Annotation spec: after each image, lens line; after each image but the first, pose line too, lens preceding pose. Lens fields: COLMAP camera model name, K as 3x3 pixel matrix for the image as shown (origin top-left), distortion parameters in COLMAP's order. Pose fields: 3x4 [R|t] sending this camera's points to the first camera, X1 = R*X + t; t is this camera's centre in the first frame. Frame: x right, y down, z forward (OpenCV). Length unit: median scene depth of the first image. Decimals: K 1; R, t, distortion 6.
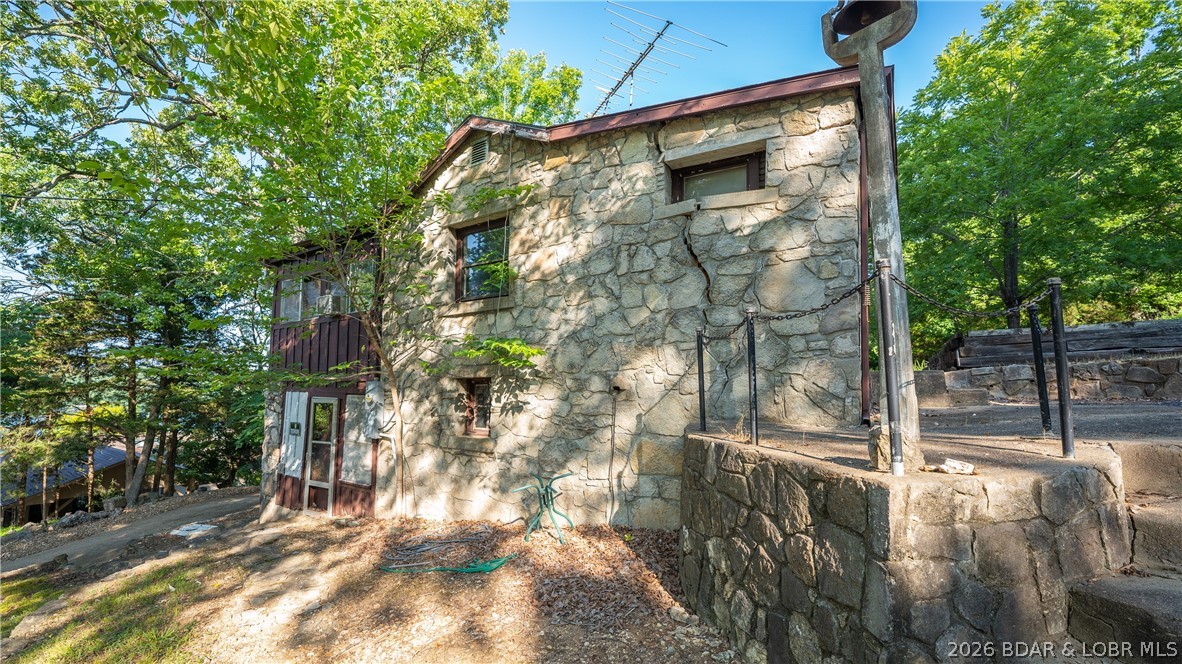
lens RADIAL K [[503.1, 0, 588.9], [0, 503.1, 335.2], [0, 0, 1]] dist [-0.002073, 0.000057]
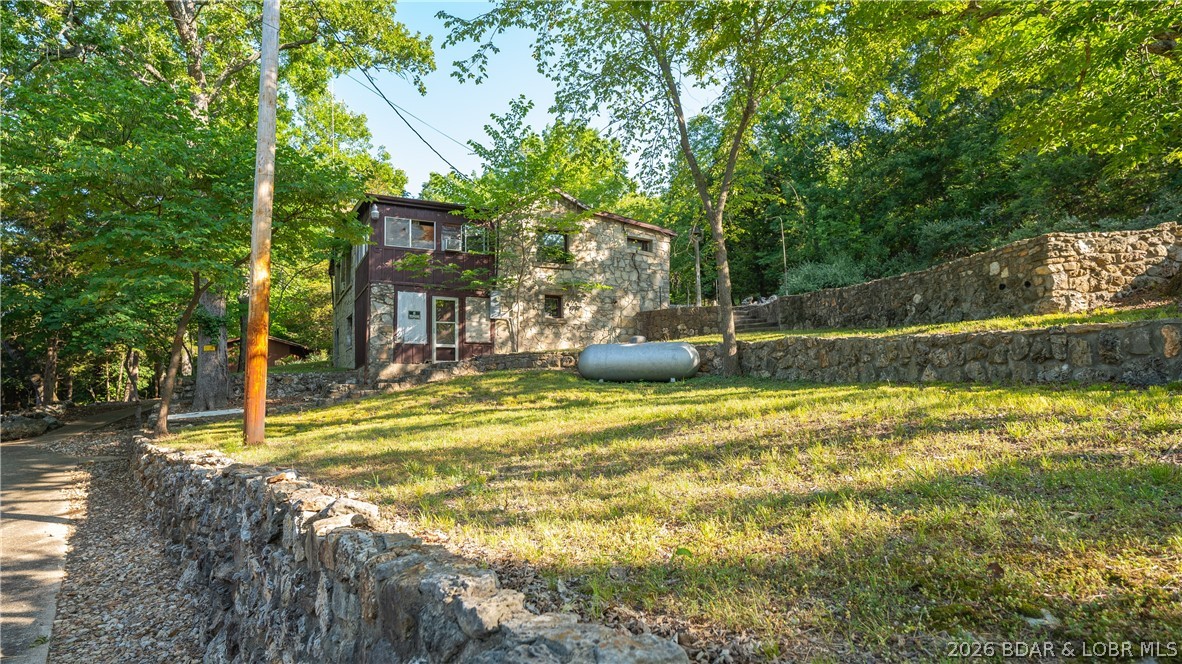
lens RADIAL K [[649.0, 0, 590.9], [0, 649.0, 338.0], [0, 0, 1]] dist [0.003327, 0.000603]
pose [[0.480859, 0.083915, 0.872773, -2.706701], [-0.063156, 0.996139, -0.060980, 0.447161], [-0.874520, -0.025798, 0.484302, -0.659716]]
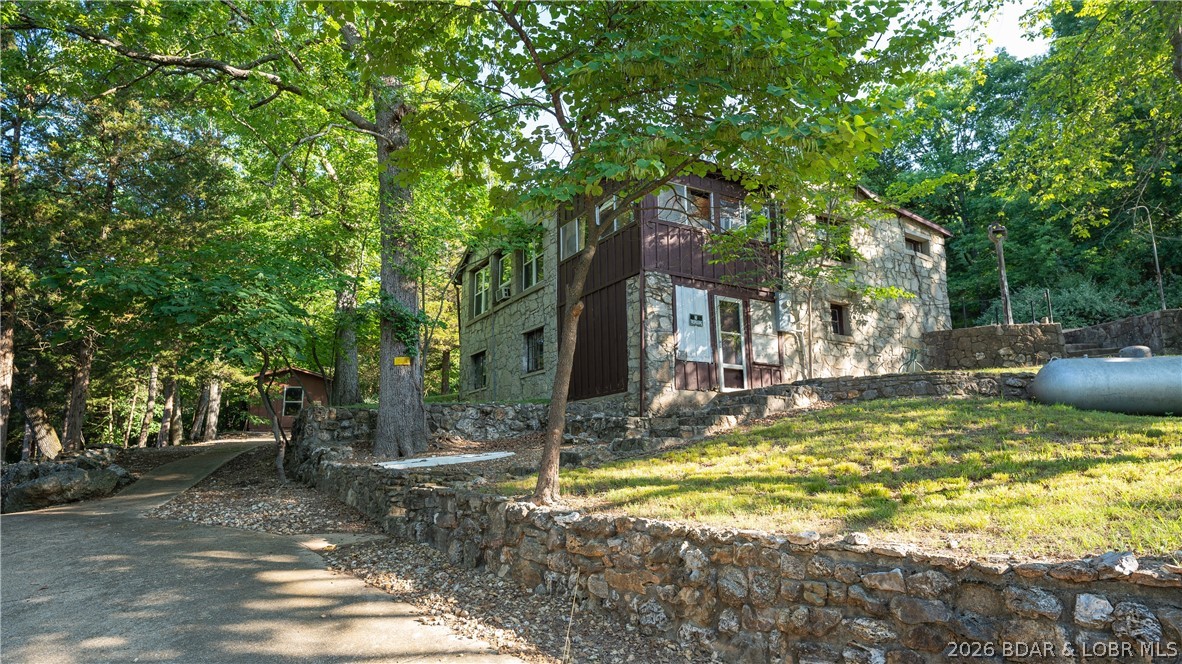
lens RADIAL K [[679.2, 0, 592.9], [0, 679.2, 327.1], [0, 0, 1]] dist [0.013412, -0.001381]
pose [[0.413799, 0.178932, 0.892611, -2.571172], [-0.074749, 0.983861, -0.162571, 0.590450], [-0.907294, 0.000550, 0.420496, 0.722204]]
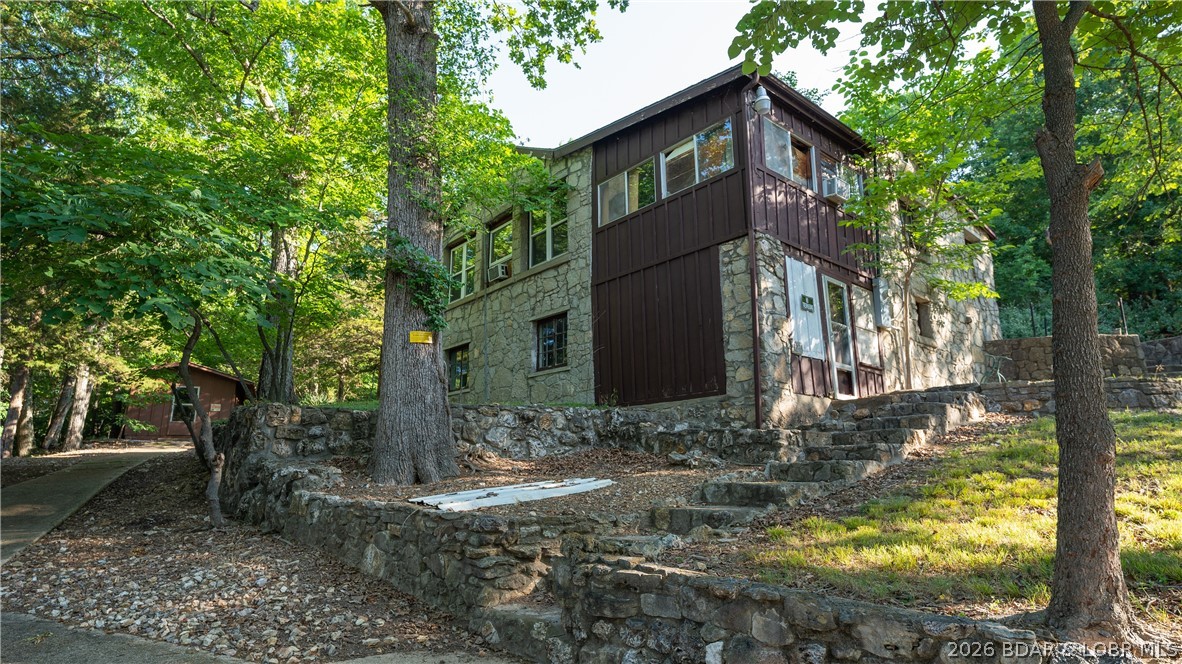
lens RADIAL K [[649.0, 0, 591.8], [0, 649.0, 328.2], [0, 0, 1]] dist [0.003327, 0.000603]
pose [[0.253434, 0.218785, 0.942287, -2.161423], [-0.087533, 0.975279, -0.202903, 0.612572], [-0.963384, -0.031059, 0.266320, 1.339006]]
